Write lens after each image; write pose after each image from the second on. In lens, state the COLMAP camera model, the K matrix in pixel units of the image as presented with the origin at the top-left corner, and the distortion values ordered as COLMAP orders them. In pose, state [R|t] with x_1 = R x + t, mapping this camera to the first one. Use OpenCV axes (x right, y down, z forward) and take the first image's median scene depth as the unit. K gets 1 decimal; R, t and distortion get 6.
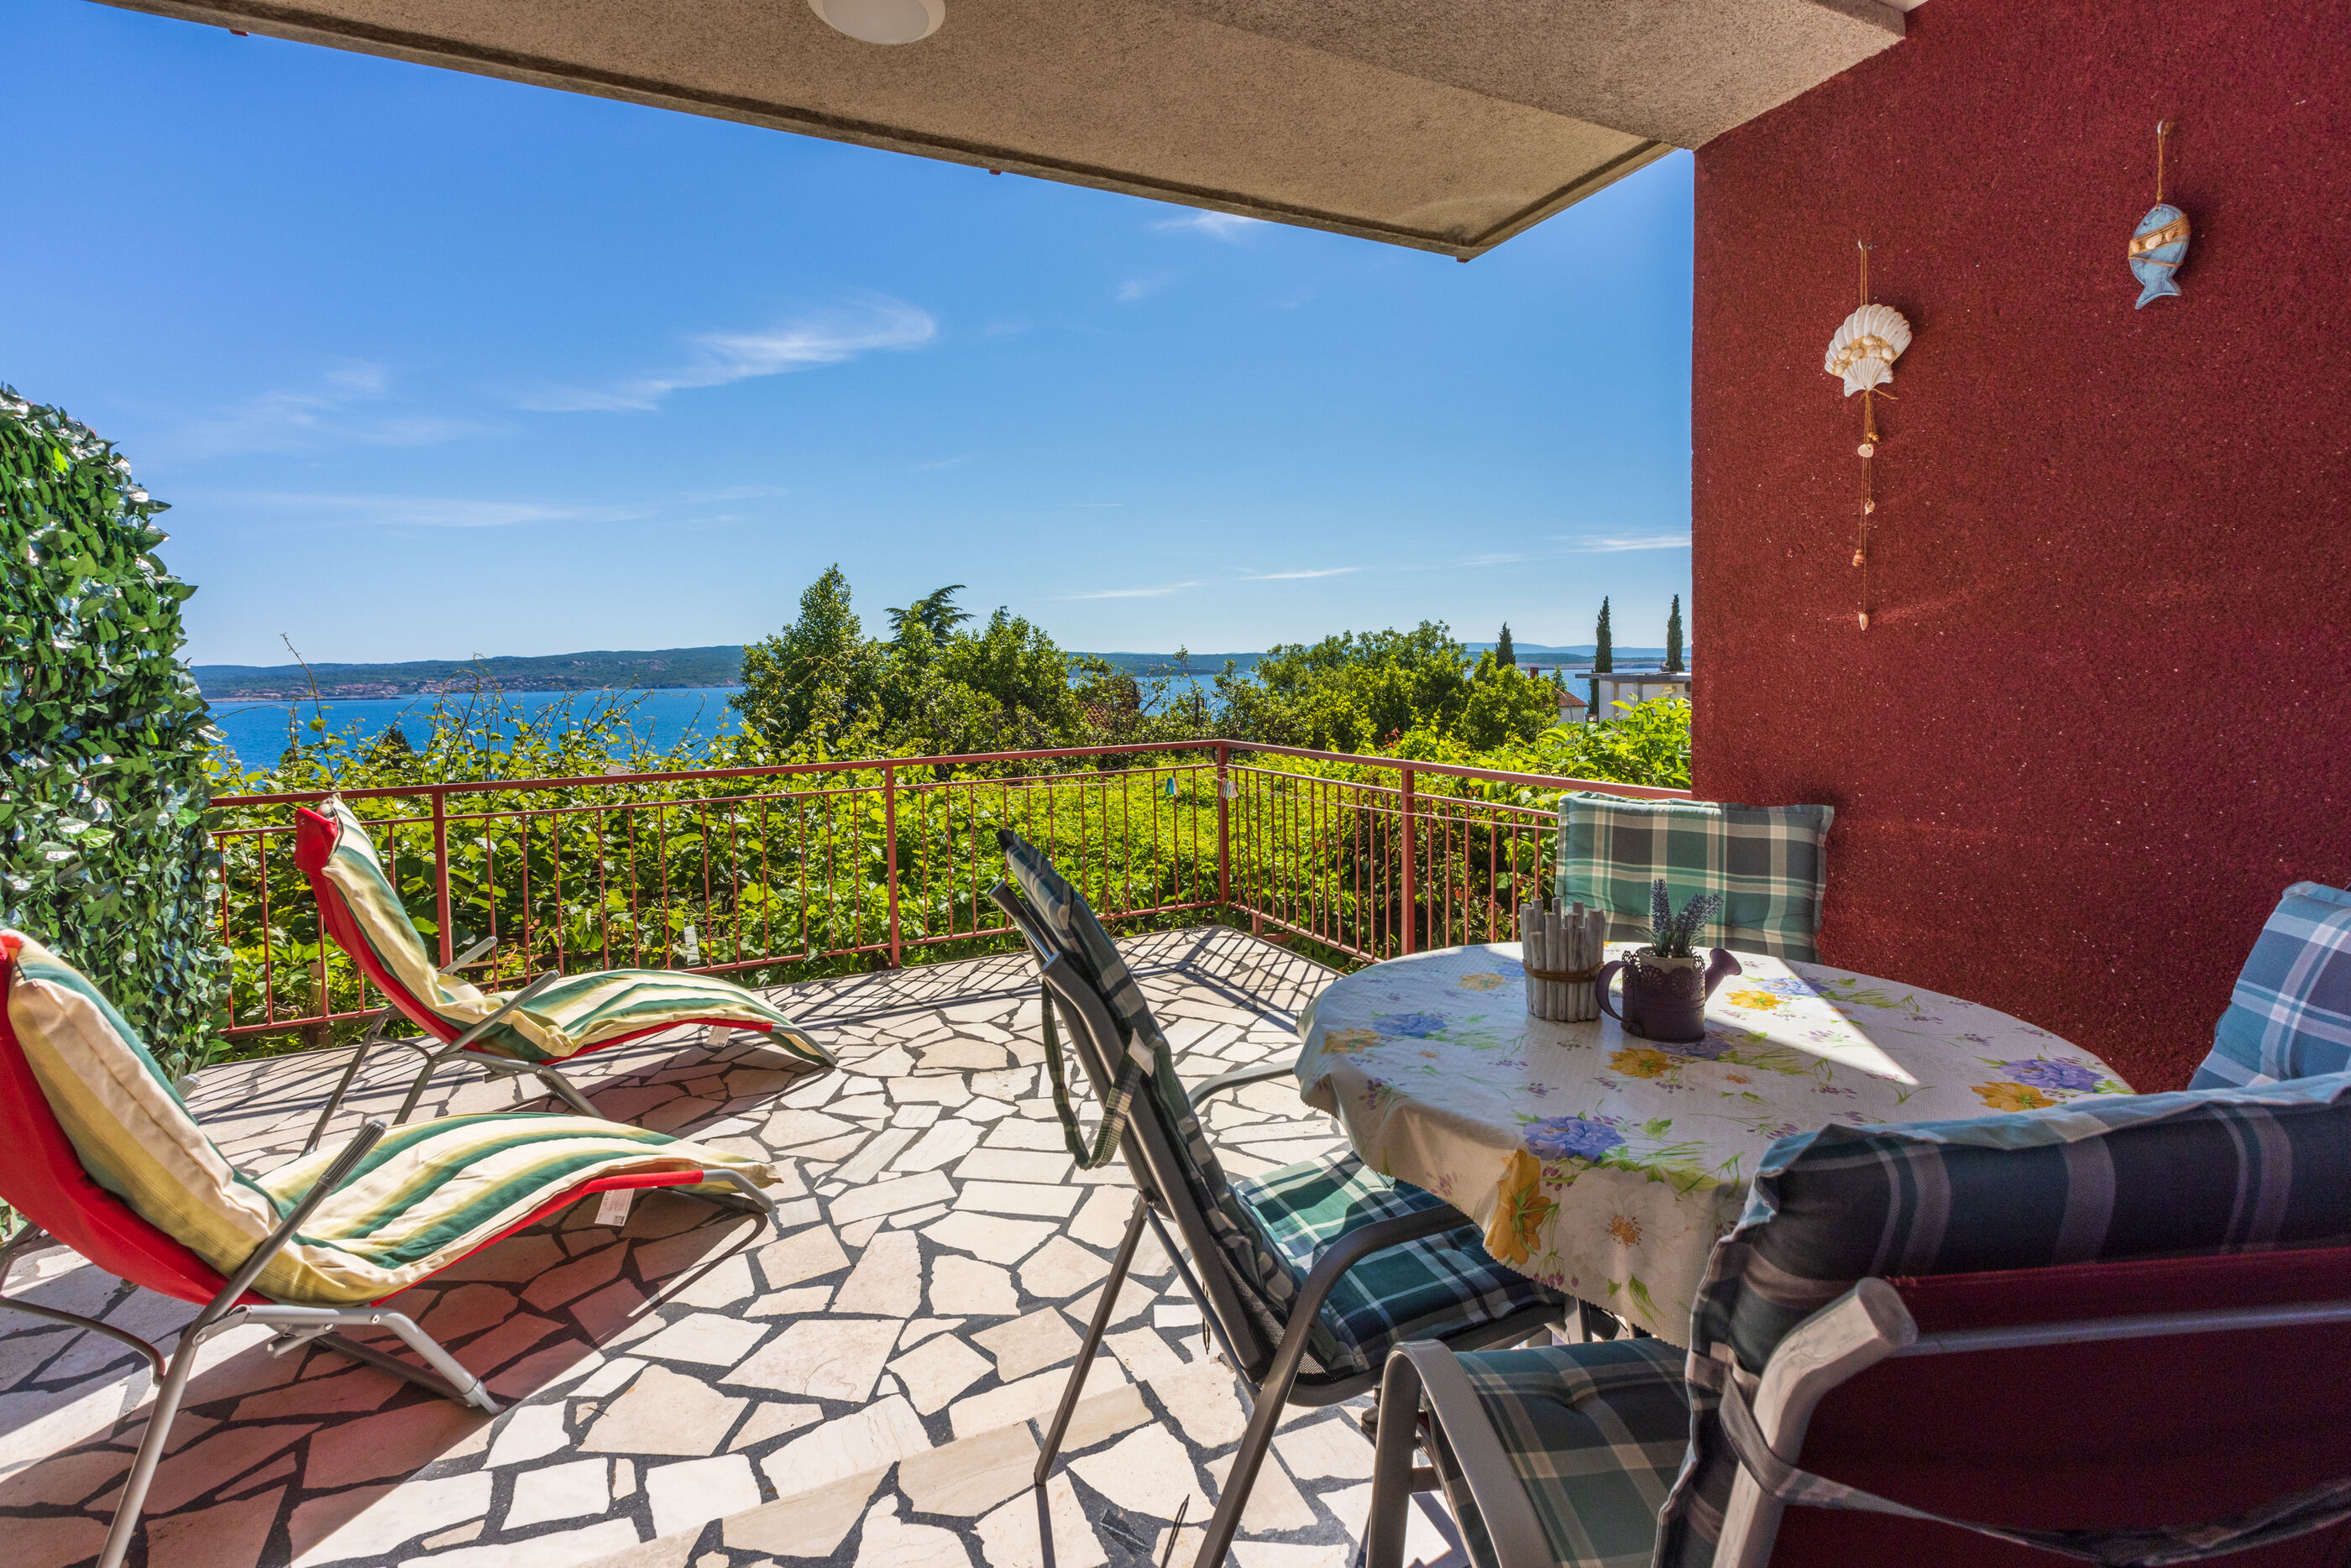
lens RADIAL K [[1060.7, 0, 1153.4], [0, 1060.7, 721.1], [0, 0, 1]] dist [0.002080, 0.000738]
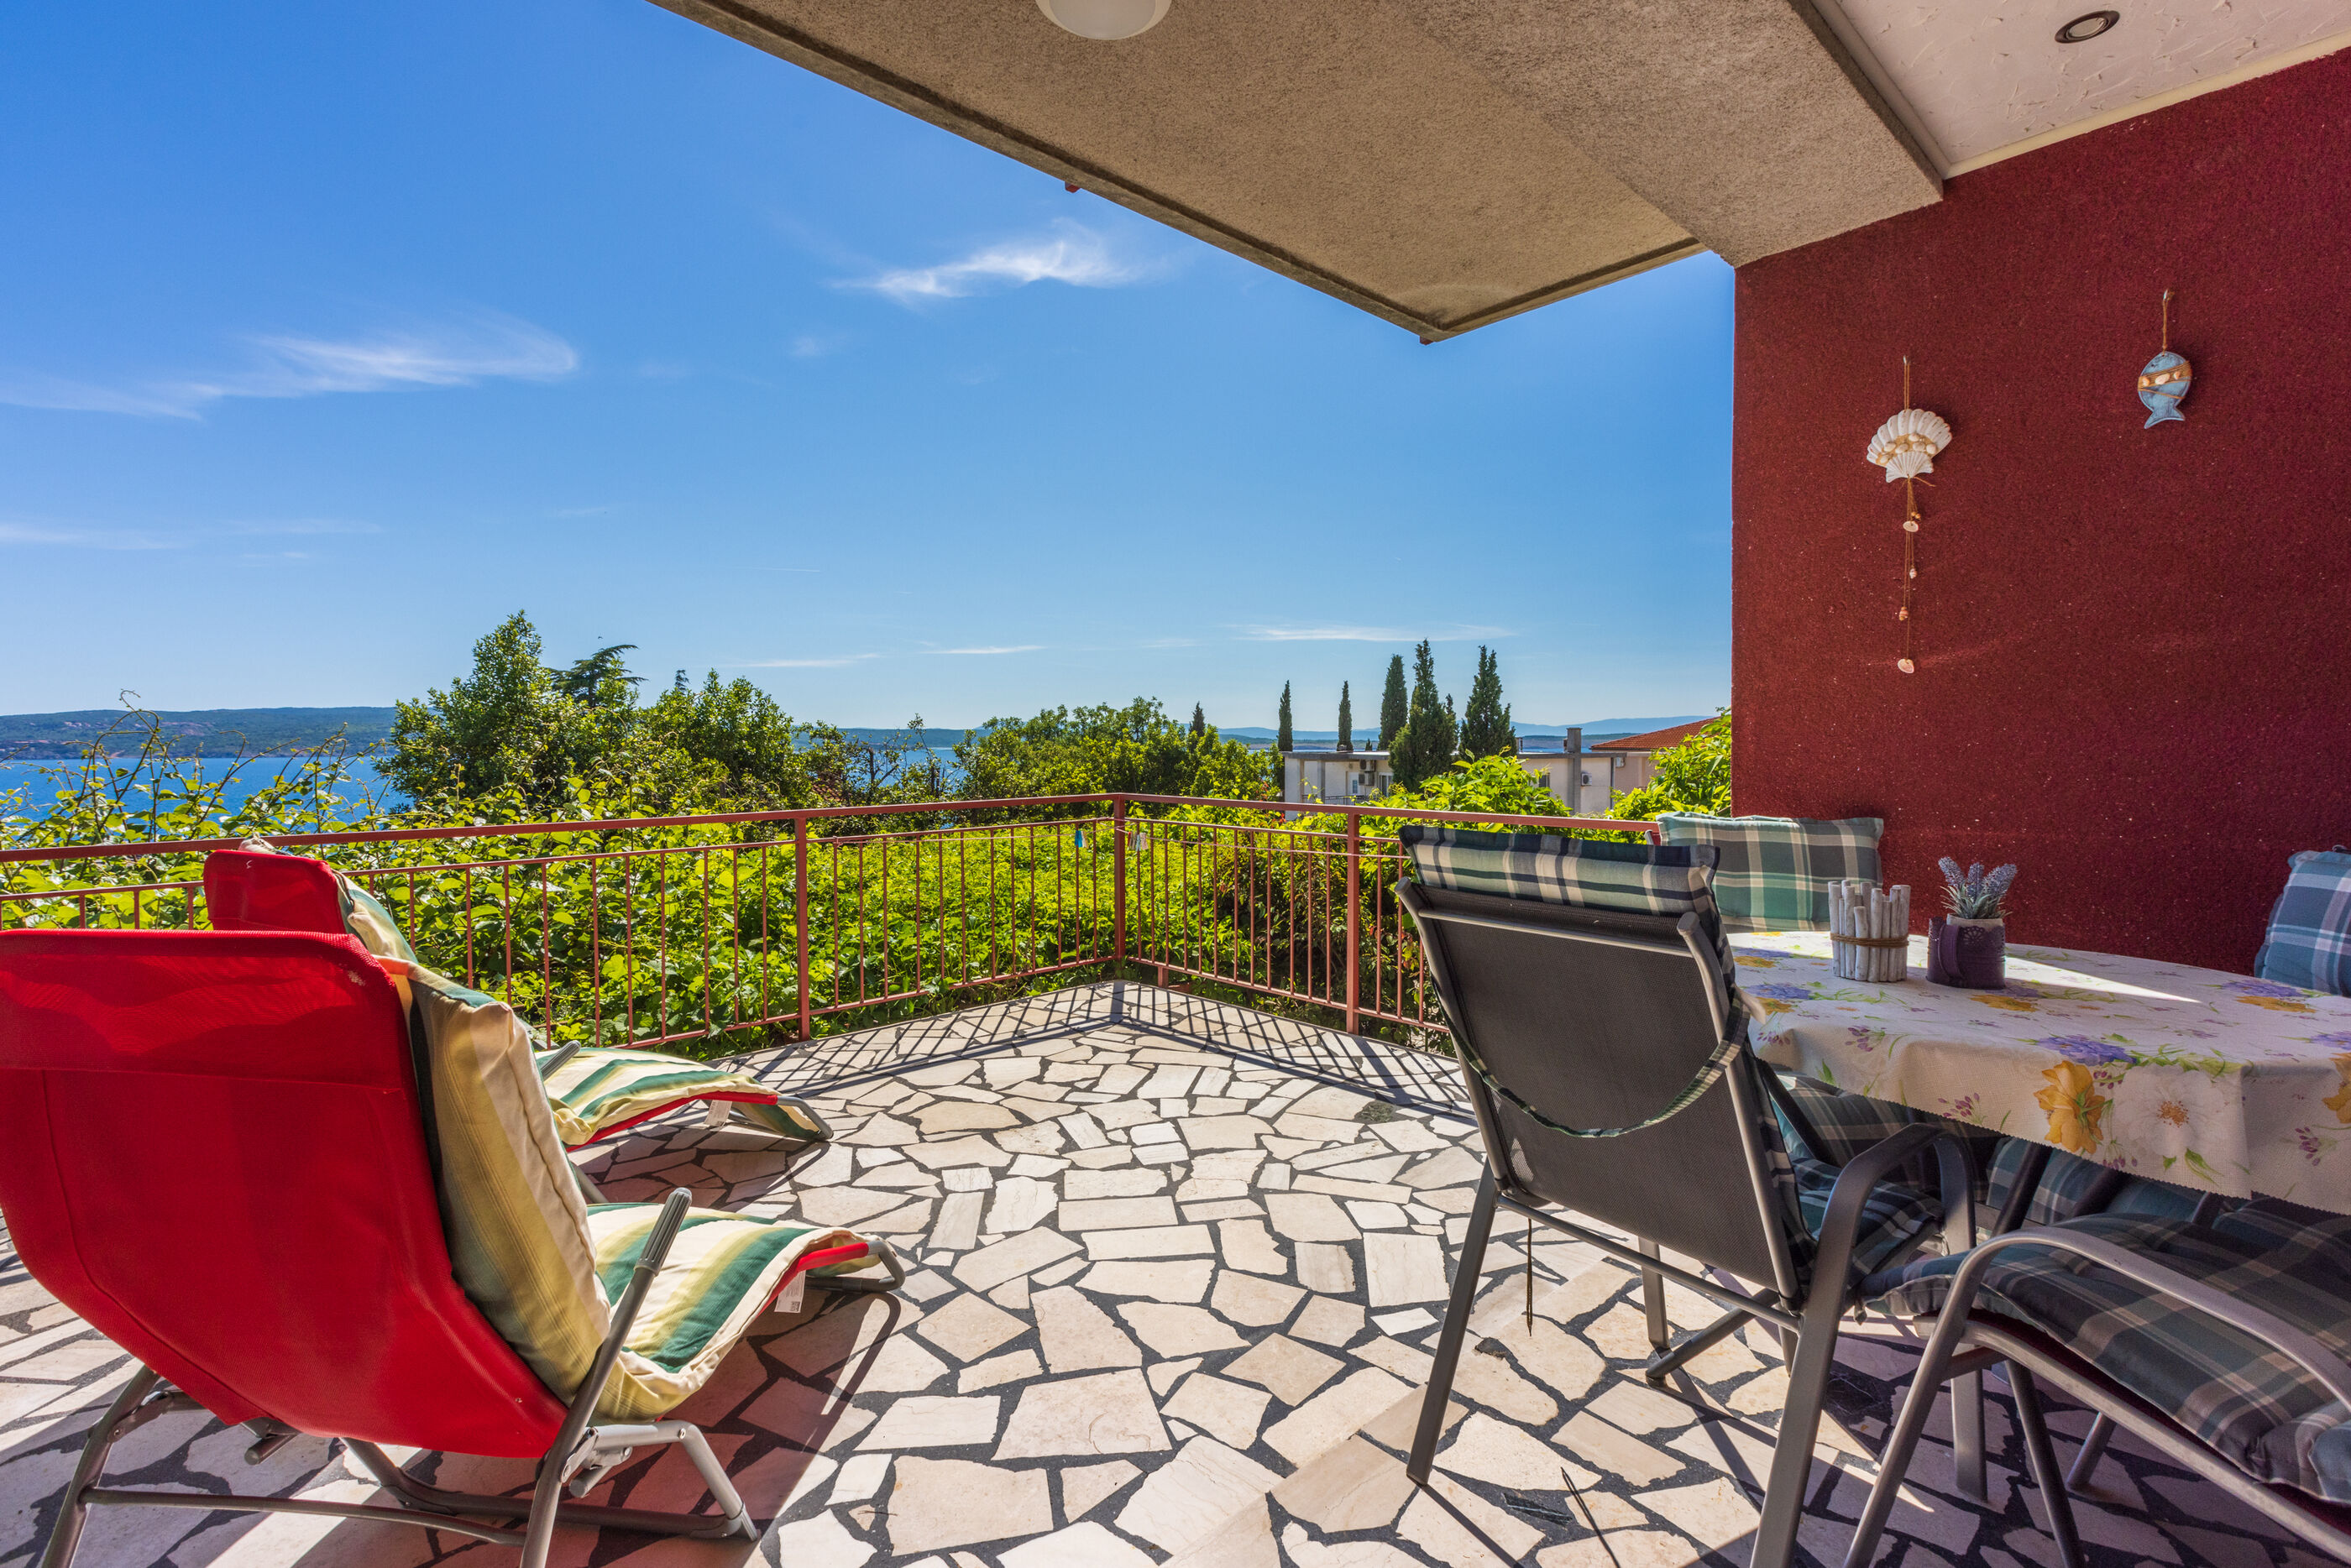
lens RADIAL K [[1069.2, 0, 1152.6], [0, 1069.2, 770.0], [0, 0, 1]] dist [0.001629, 0.000296]
pose [[0.957385, 0.008421, 0.288692, -0.484813], [-0.000829, 0.999651, -0.026408, 0.055648], [-0.288813, 0.025044, 0.957058, 0.070583]]
